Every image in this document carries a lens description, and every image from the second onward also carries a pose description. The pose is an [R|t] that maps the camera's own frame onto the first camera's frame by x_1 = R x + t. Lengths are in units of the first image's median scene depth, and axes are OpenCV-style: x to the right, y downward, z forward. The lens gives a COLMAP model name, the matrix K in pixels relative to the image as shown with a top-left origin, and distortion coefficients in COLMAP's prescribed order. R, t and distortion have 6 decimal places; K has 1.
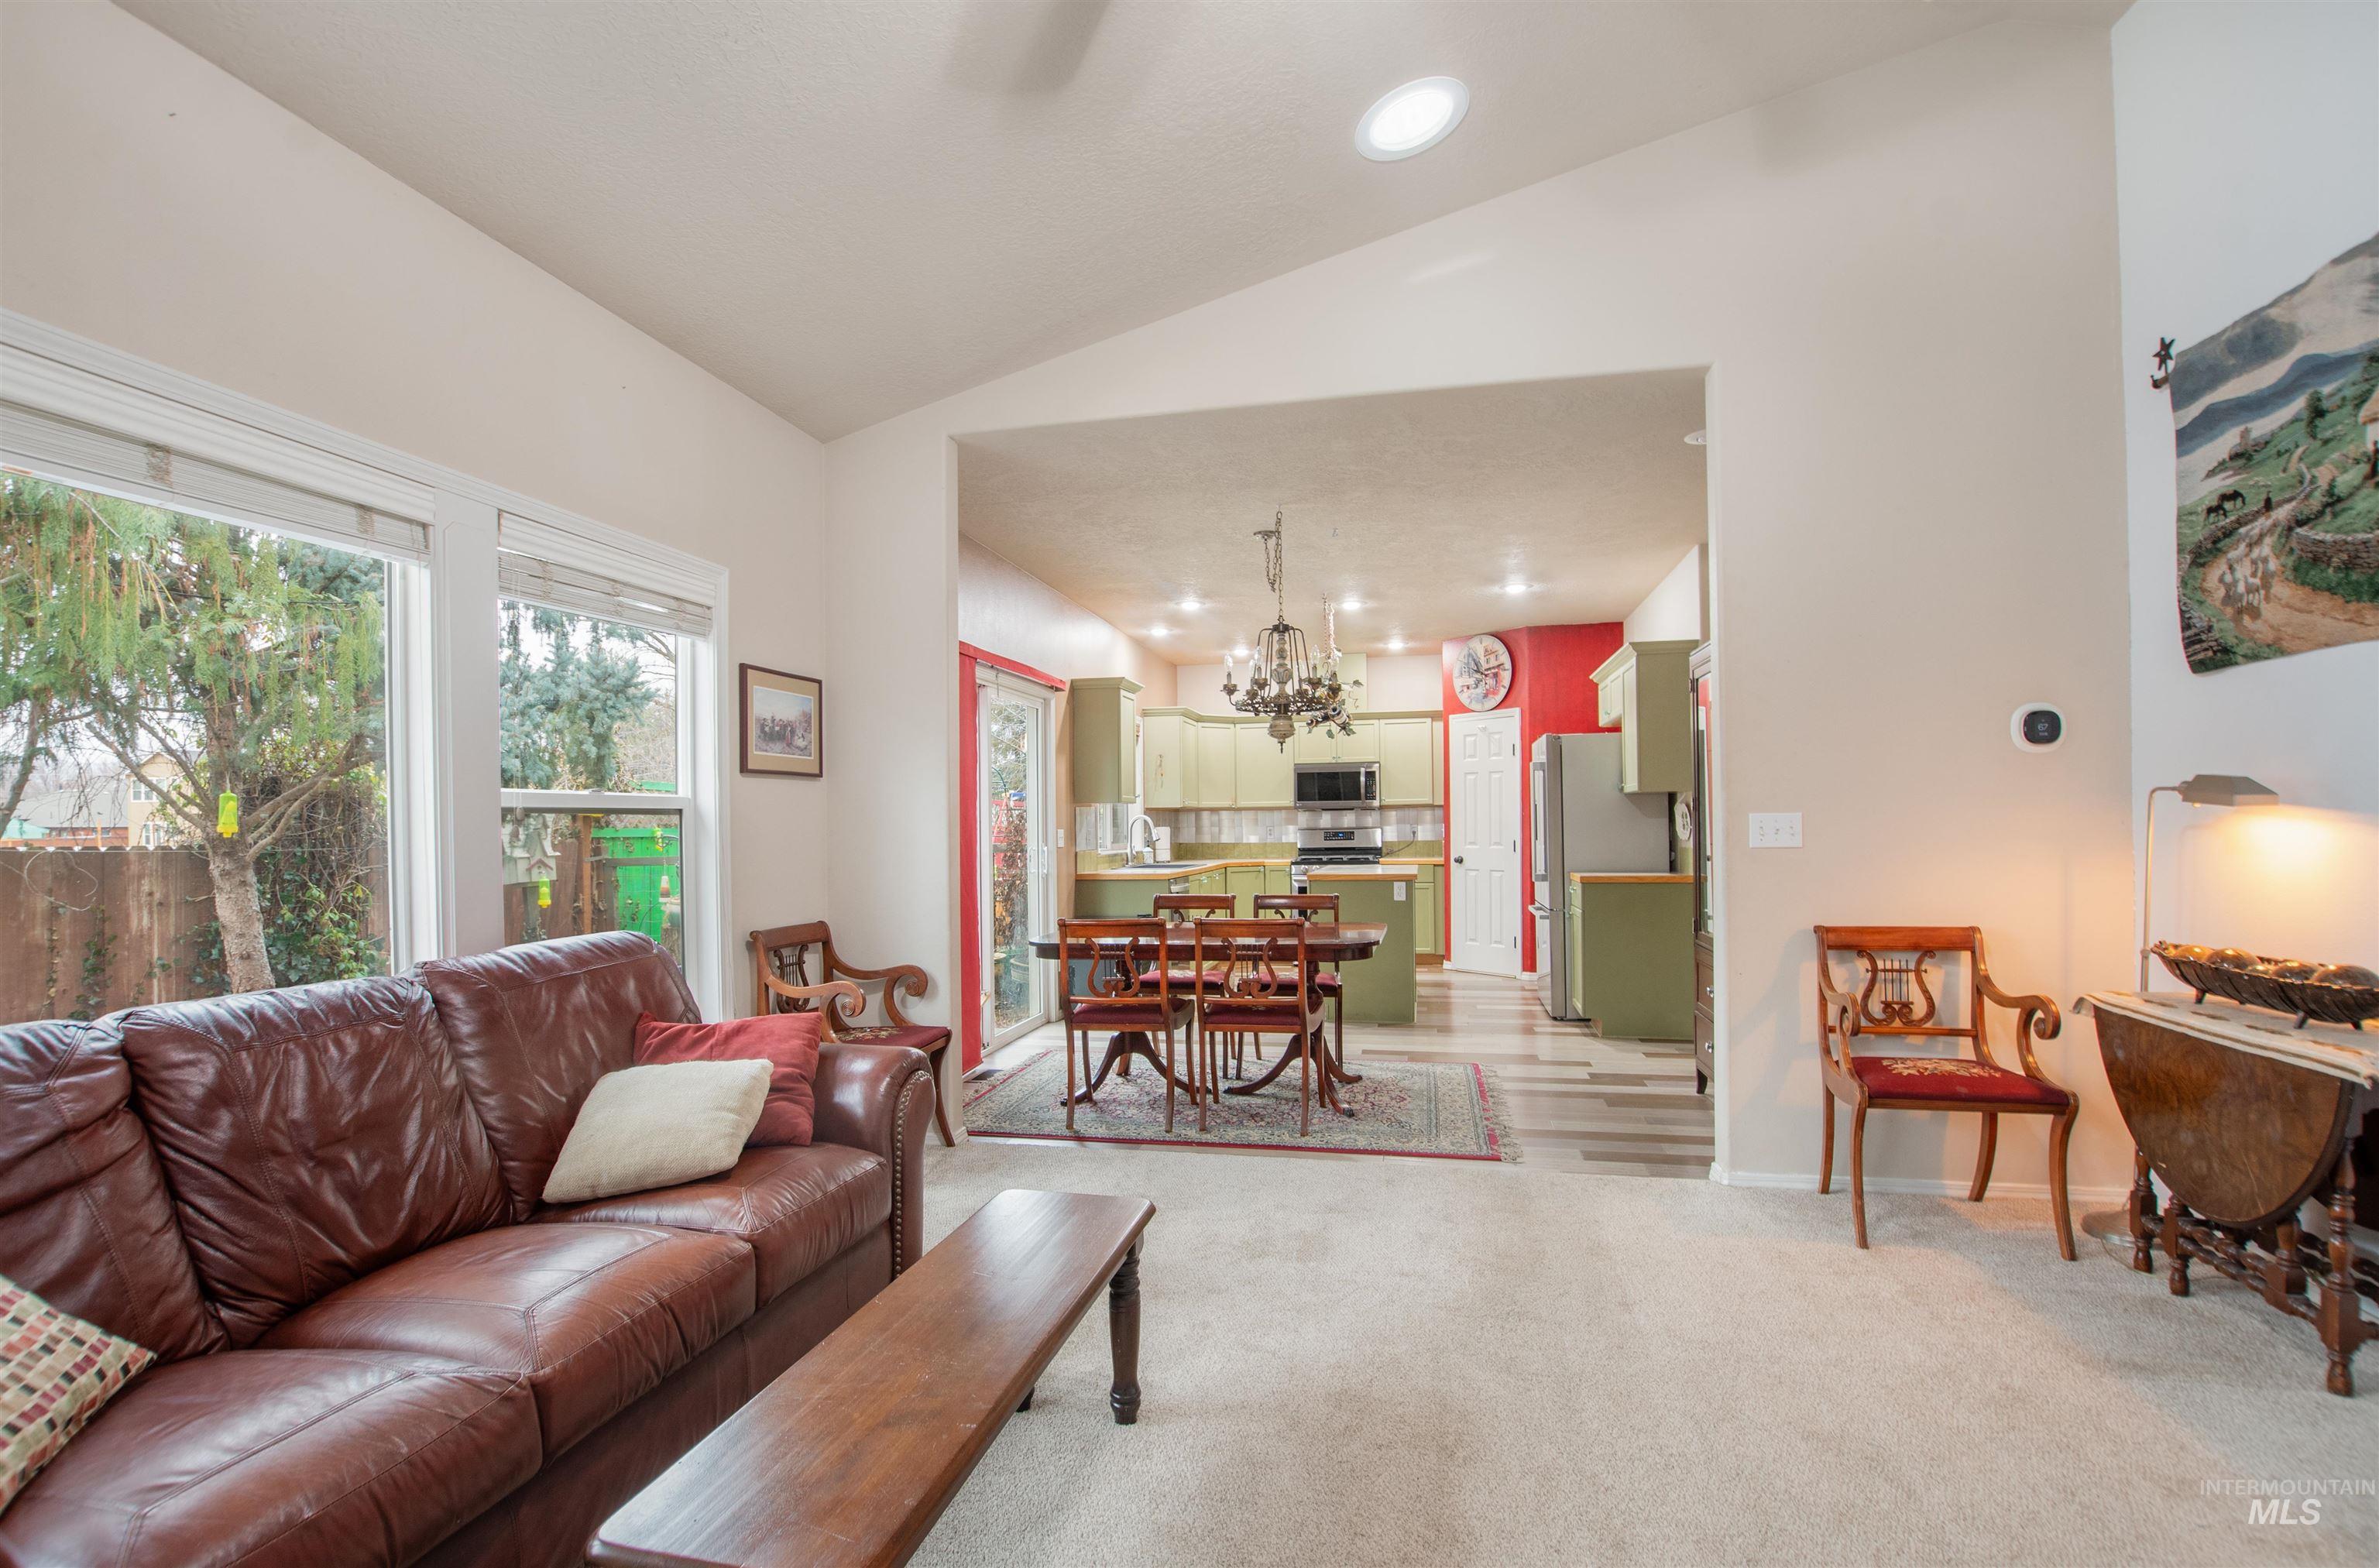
lens RADIAL K [[1097.6, 0, 1192.3], [0, 1097.6, 827.4], [0, 0, 1]] dist [-0.038981, 0.000525]
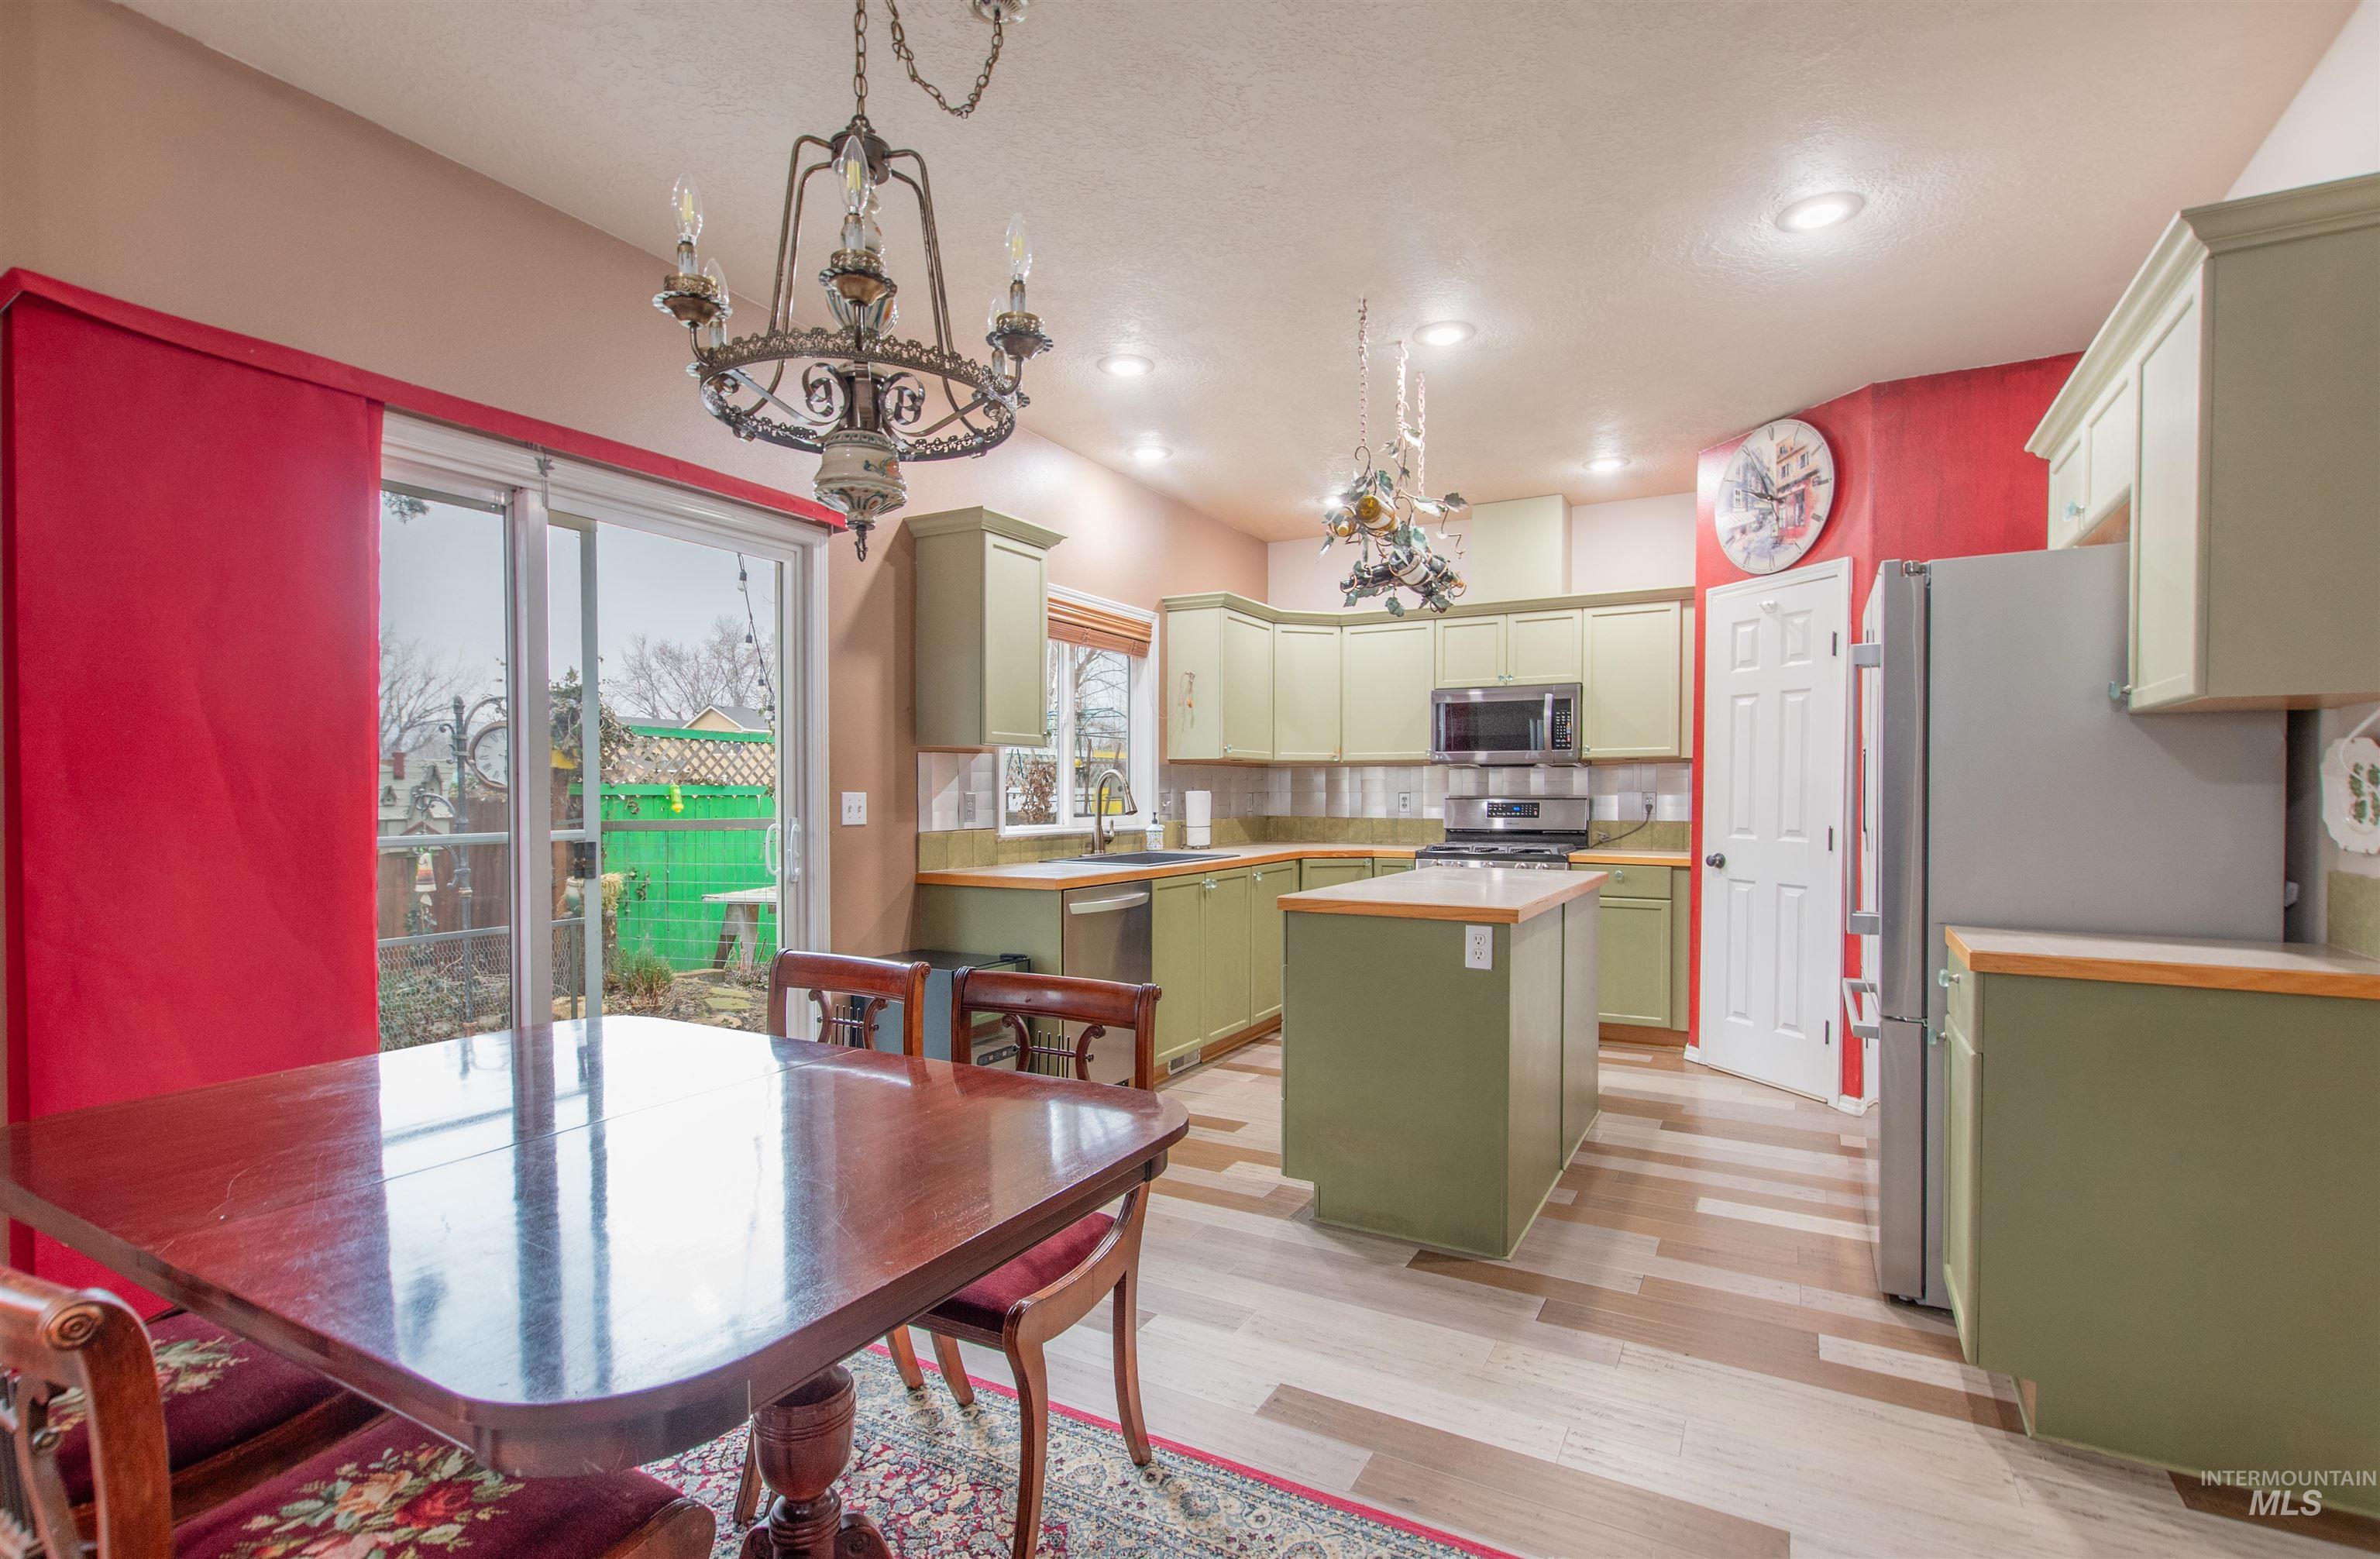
lens RADIAL K [[1094.3, 0, 1188.2], [0, 1094.3, 812.6], [0, 0, 1]] dist [0.003522, -0.000086]
pose [[0.956016, 0.019923, -0.292636, 0.186326], [-0.014126, 0.999660, 0.021910, -0.001817], [0.292973, -0.016813, 0.955973, 0.509455]]
